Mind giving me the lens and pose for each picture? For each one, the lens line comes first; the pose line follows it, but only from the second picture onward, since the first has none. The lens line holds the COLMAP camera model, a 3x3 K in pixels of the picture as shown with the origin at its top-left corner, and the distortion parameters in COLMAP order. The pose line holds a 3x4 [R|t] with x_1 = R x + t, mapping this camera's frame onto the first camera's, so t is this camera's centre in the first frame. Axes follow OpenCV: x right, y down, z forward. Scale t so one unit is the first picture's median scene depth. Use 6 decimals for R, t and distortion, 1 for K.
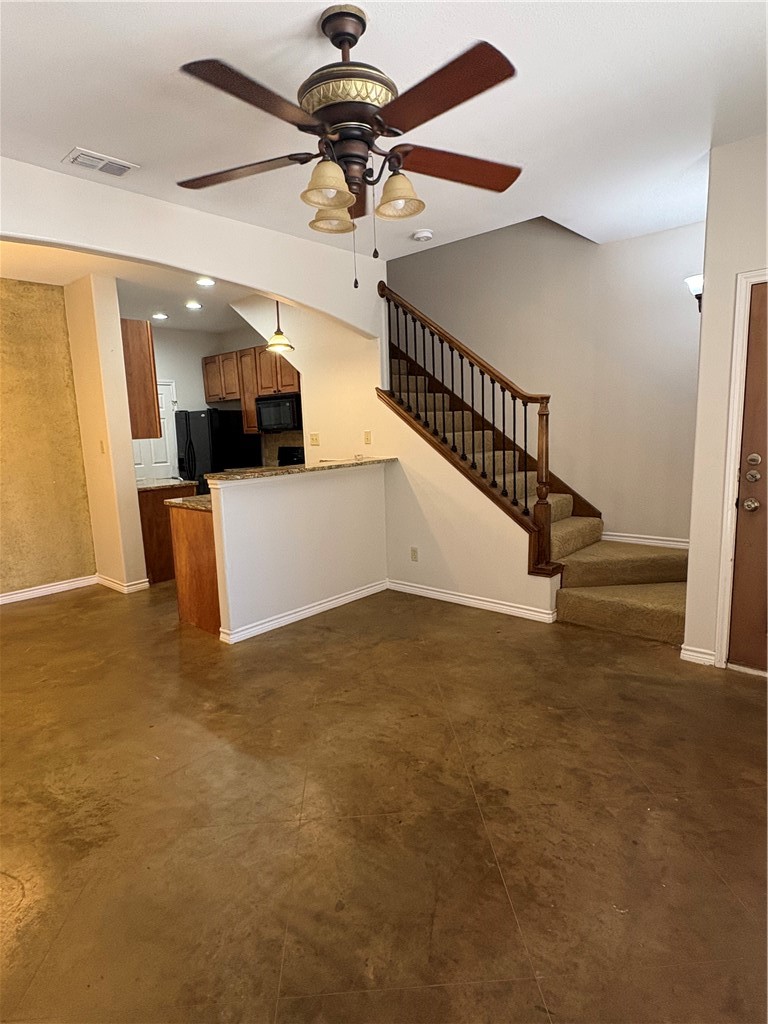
lens RADIAL K [[573.8, 0, 384.0], [0, 573.8, 512.0], [0, 0, 1]] dist [-0.000837, -0.000692]
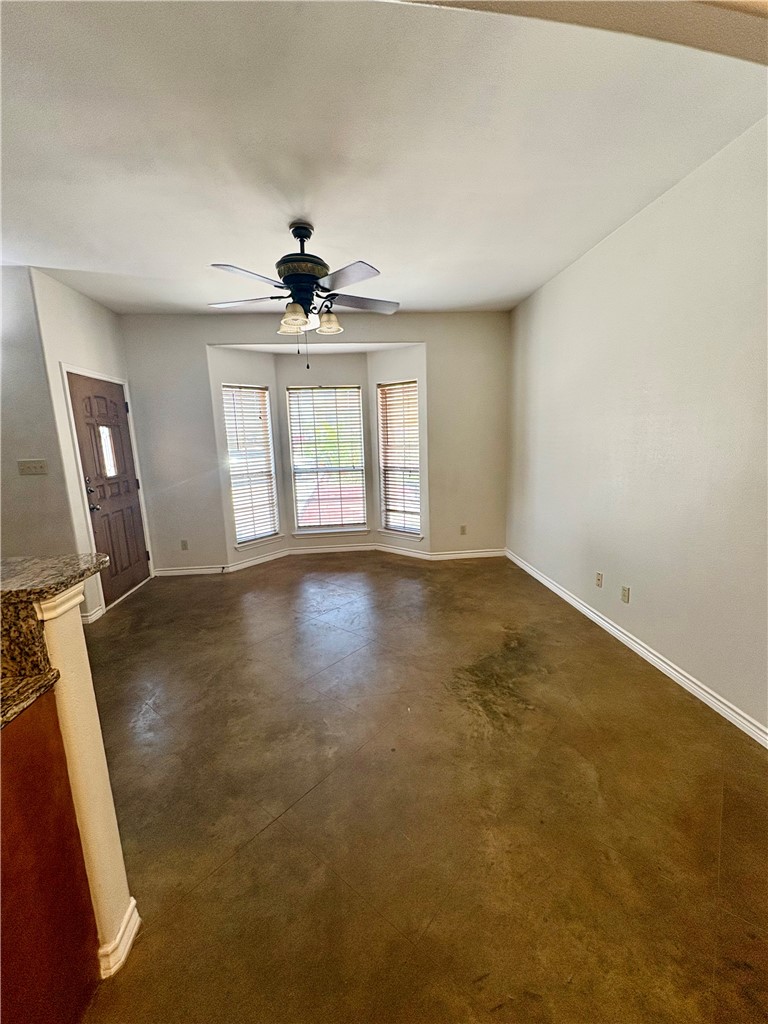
lens RADIAL K [[428.8, 0, 384.0], [0, 428.8, 512.0], [0, 0, 1]] dist [-0.000851, -0.000158]
pose [[-0.729503, -0.069848, 0.680401, -0.928567], [0.164418, 0.947695, 0.273570, -0.228354], [-0.663922, 0.311440, -0.679863, 1.492909]]
